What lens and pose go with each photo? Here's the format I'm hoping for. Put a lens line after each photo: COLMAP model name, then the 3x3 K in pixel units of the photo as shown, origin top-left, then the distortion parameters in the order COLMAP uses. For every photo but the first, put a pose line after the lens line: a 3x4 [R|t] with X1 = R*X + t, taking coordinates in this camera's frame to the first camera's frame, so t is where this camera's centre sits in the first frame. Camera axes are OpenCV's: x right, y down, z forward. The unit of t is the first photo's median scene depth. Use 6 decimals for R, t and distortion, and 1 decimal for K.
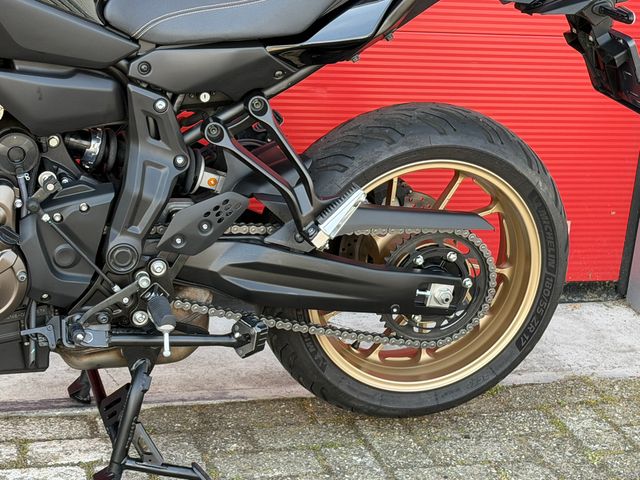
lens RADIAL K [[1371.1, 0, 326.3], [0, 1371.1, 239.9], [0, 0, 1]] dist [0.142451, 0.000000]
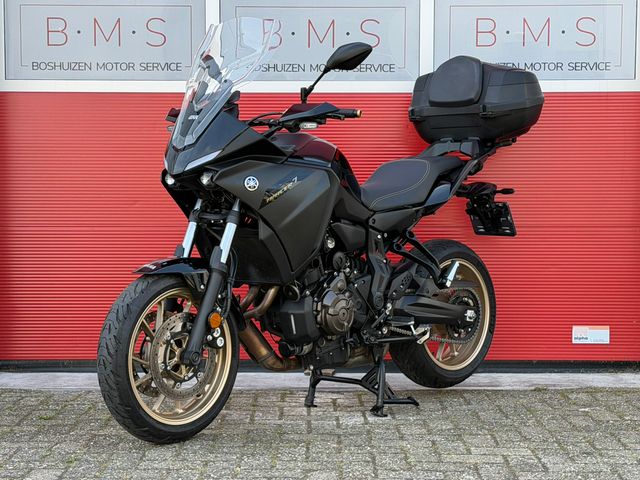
lens RADIAL K [[1371.1, 0, 313.8], [0, 1371.1, 235.1], [0, 0, 1]] dist [0.142451, 0.000000]
pose [[0.872766, -0.109346, 0.475734, -1.311522], [0.240260, 0.944590, -0.223662, 0.391033], [-0.424918, 0.309504, 0.850678, -0.937960]]
